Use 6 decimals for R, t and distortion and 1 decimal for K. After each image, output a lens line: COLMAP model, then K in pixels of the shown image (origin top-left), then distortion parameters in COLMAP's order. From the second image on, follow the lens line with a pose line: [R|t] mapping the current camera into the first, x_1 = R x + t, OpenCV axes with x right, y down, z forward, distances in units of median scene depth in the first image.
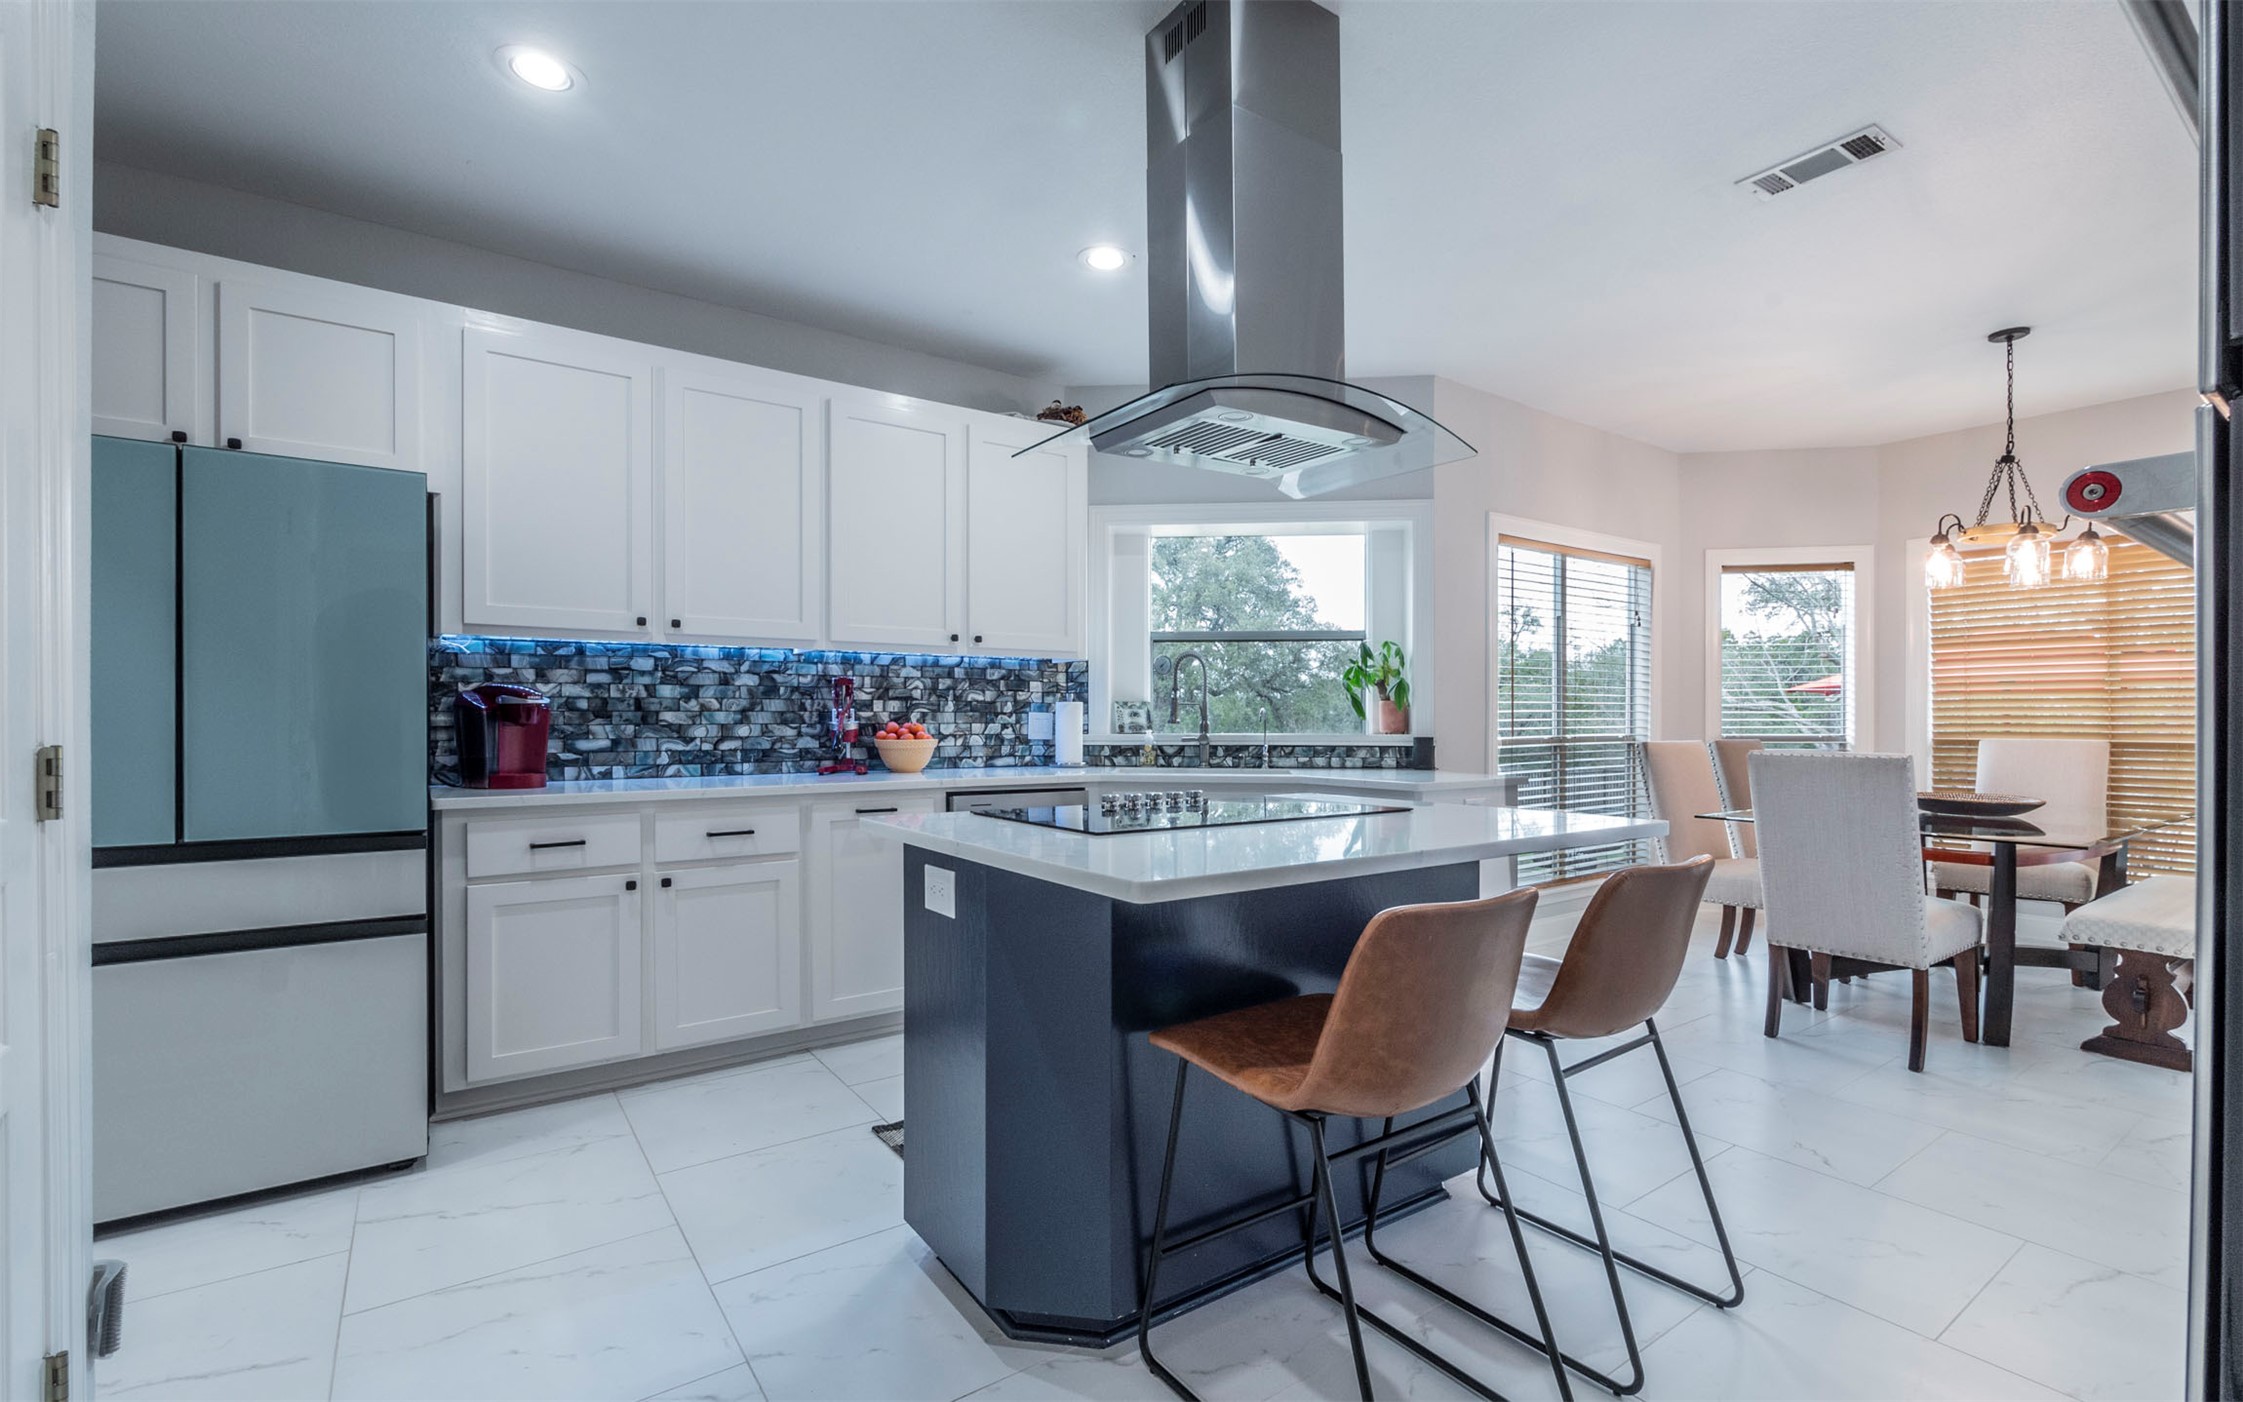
lens RADIAL K [[984.5, 0, 1121.5], [0, 984.5, 701.0], [0, 0, 1]] dist [-0.000479, 0.000087]
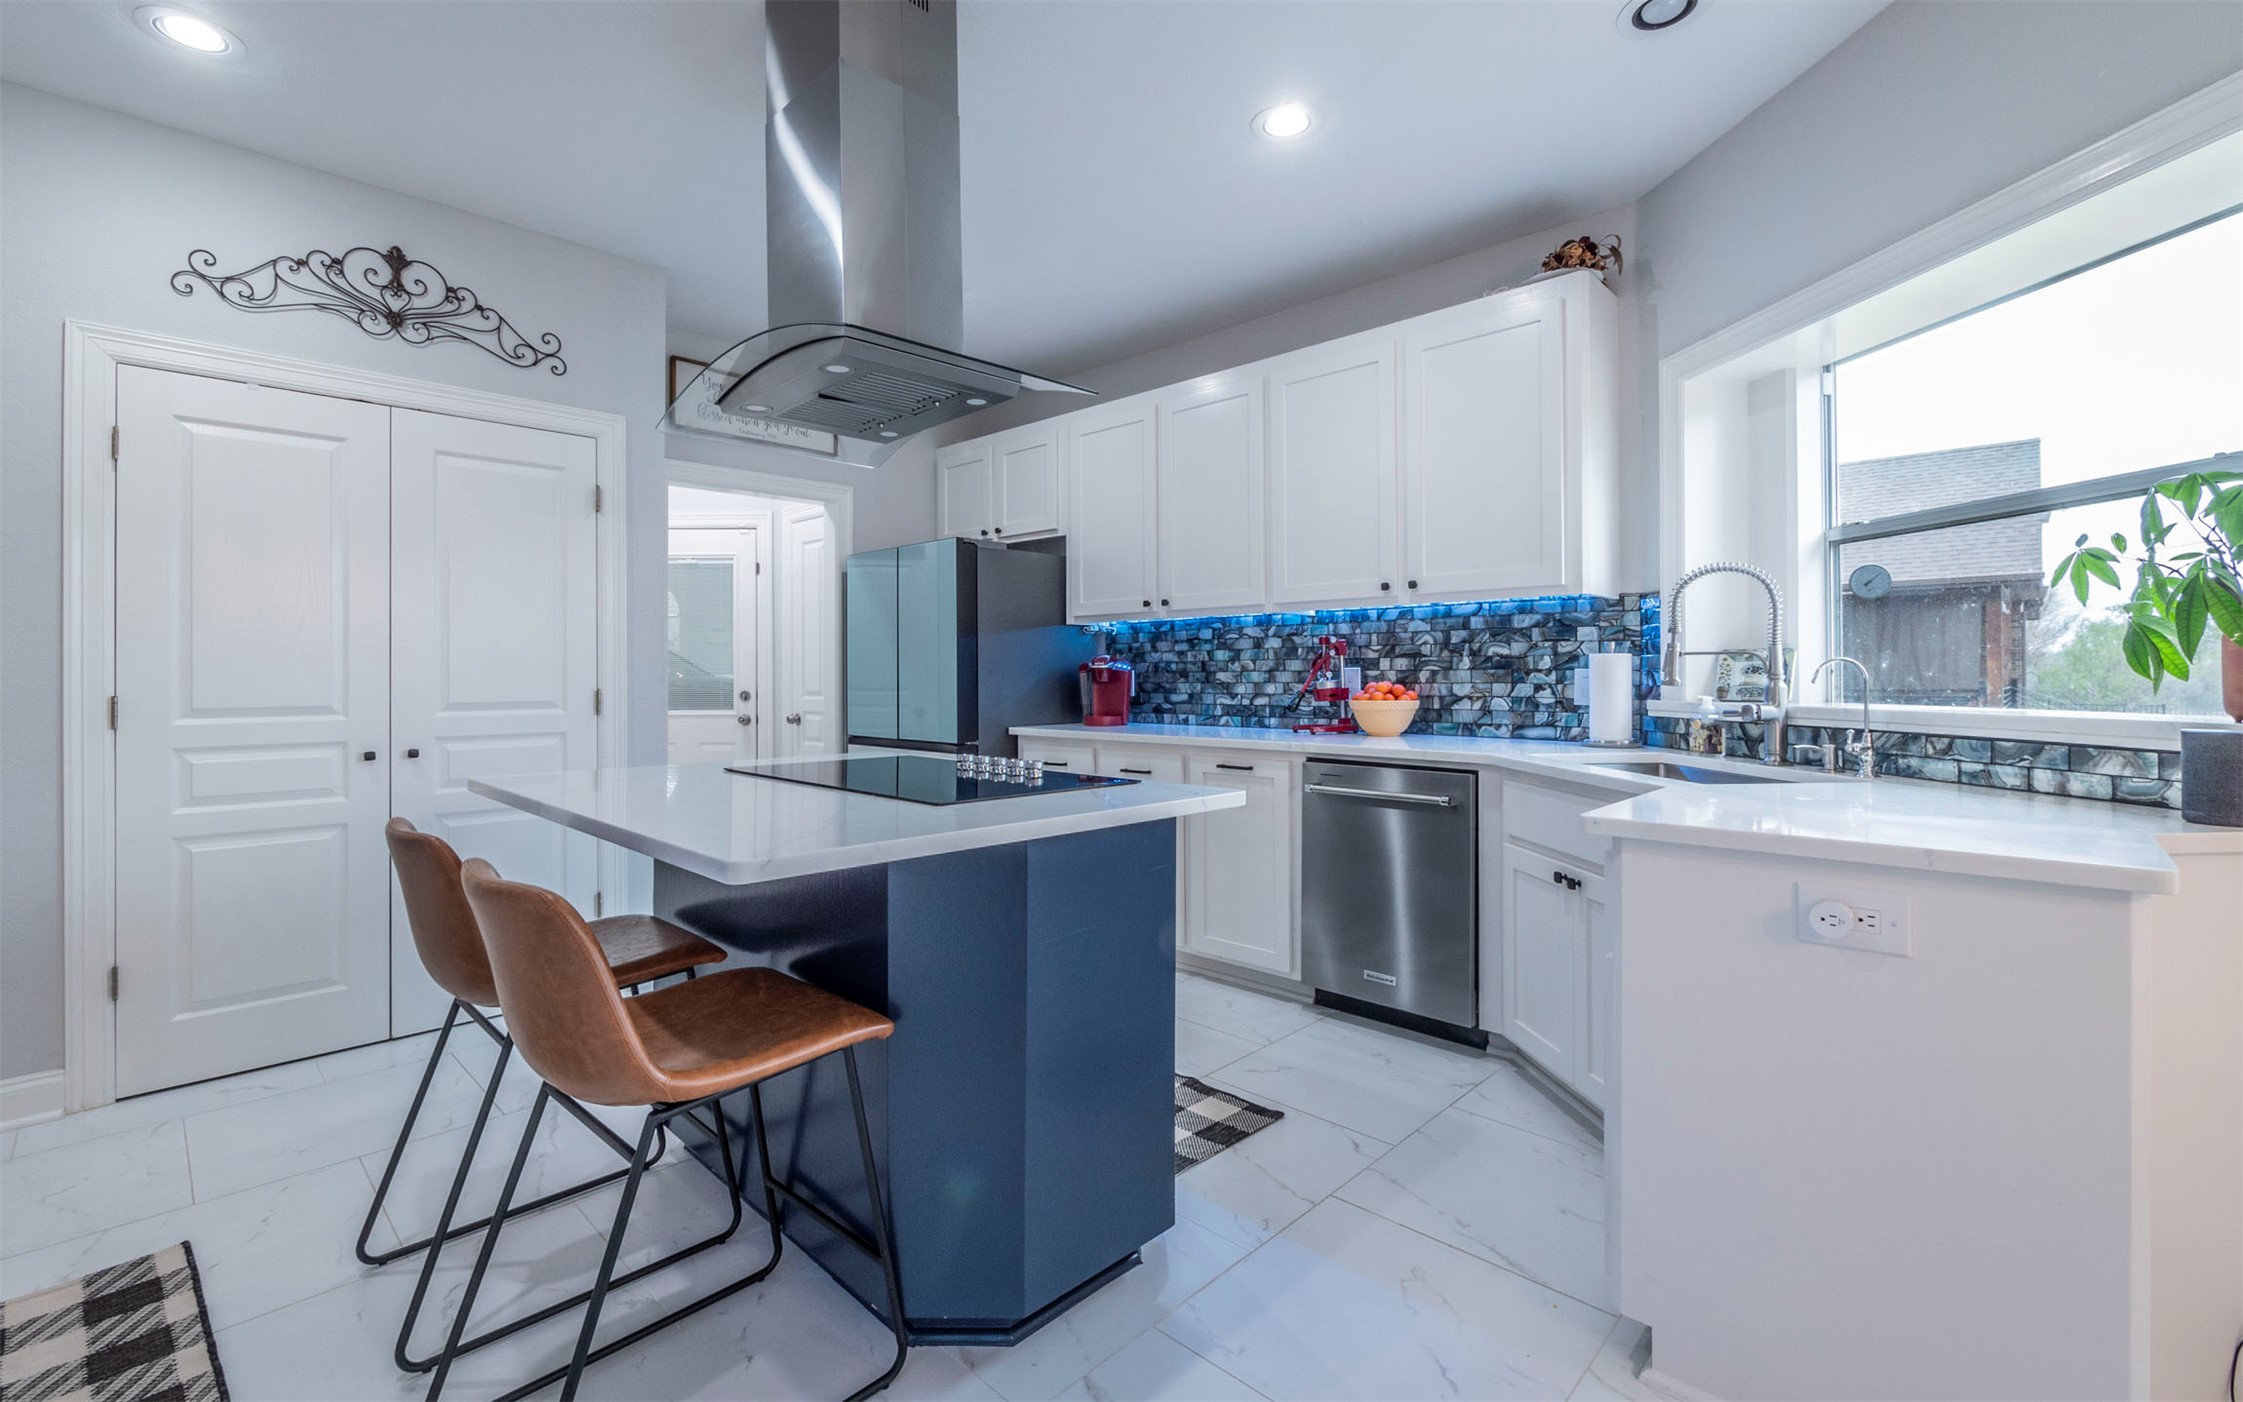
lens RADIAL K [[984.5, 0, 1121.5], [0, 984.5, 701.0], [0, 0, 1]] dist [-0.000479, 0.000087]
pose [[0.189411, 0.028596, -0.981481, 0.627923], [0.026597, 0.999060, 0.034241, 0.001370], [0.981538, -0.032590, 0.188472, 0.575128]]
